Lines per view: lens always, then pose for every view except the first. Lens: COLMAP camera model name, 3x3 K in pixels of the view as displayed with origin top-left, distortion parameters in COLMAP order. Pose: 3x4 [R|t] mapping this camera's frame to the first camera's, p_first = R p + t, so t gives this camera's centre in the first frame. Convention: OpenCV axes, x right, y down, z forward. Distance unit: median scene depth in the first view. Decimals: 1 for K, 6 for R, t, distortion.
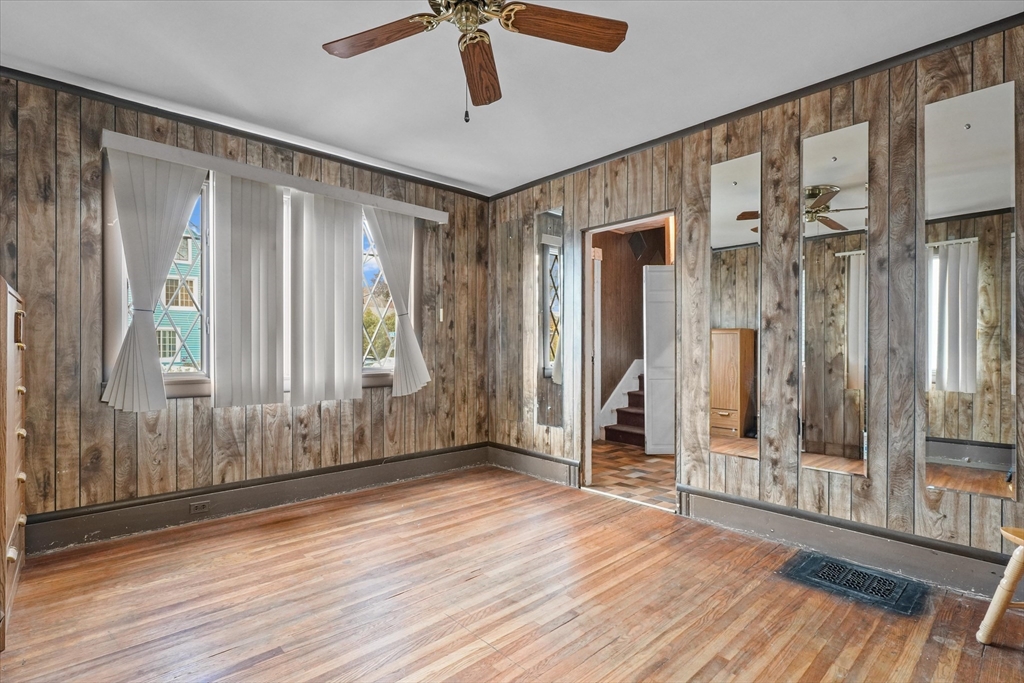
lens RADIAL K [[498.2, 0, 511.4], [0, 498.2, 346.7], [0, 0, 1]] dist [-0.003460, -0.000220]
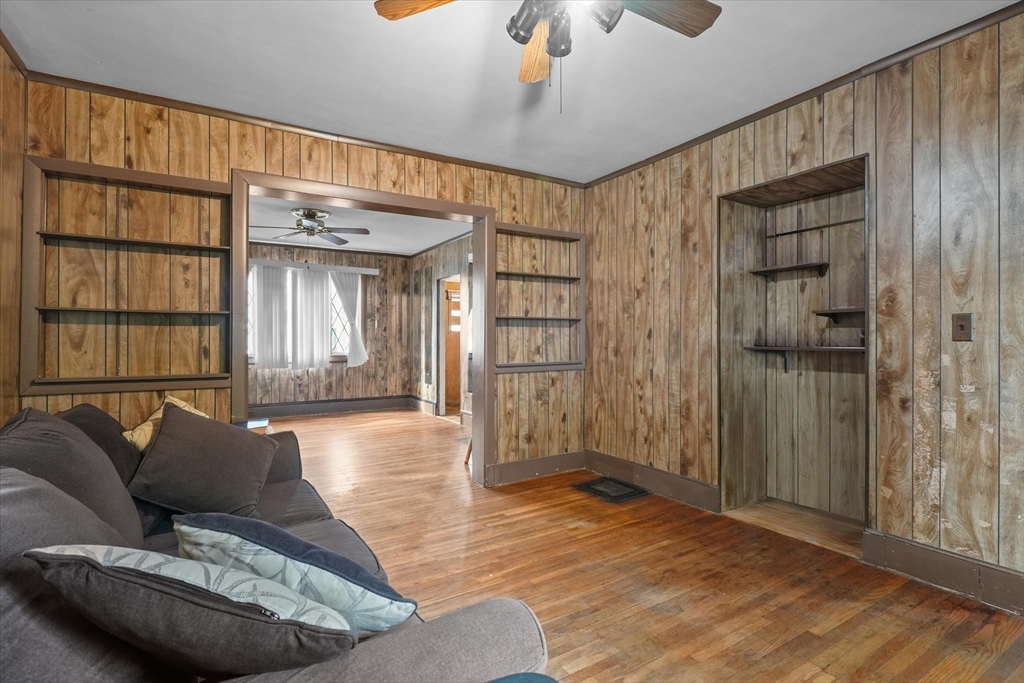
lens RADIAL K [[512.3, 0, 514.5], [0, 512.3, 338.9], [0, 0, 1]] dist [0.004543, 0.000326]
pose [[0.980640, -0.006101, -0.195722, 0.783064], [0.006445, 0.999979, 0.001122, -0.007788], [0.195711, -0.002362, 0.980659, -0.820252]]
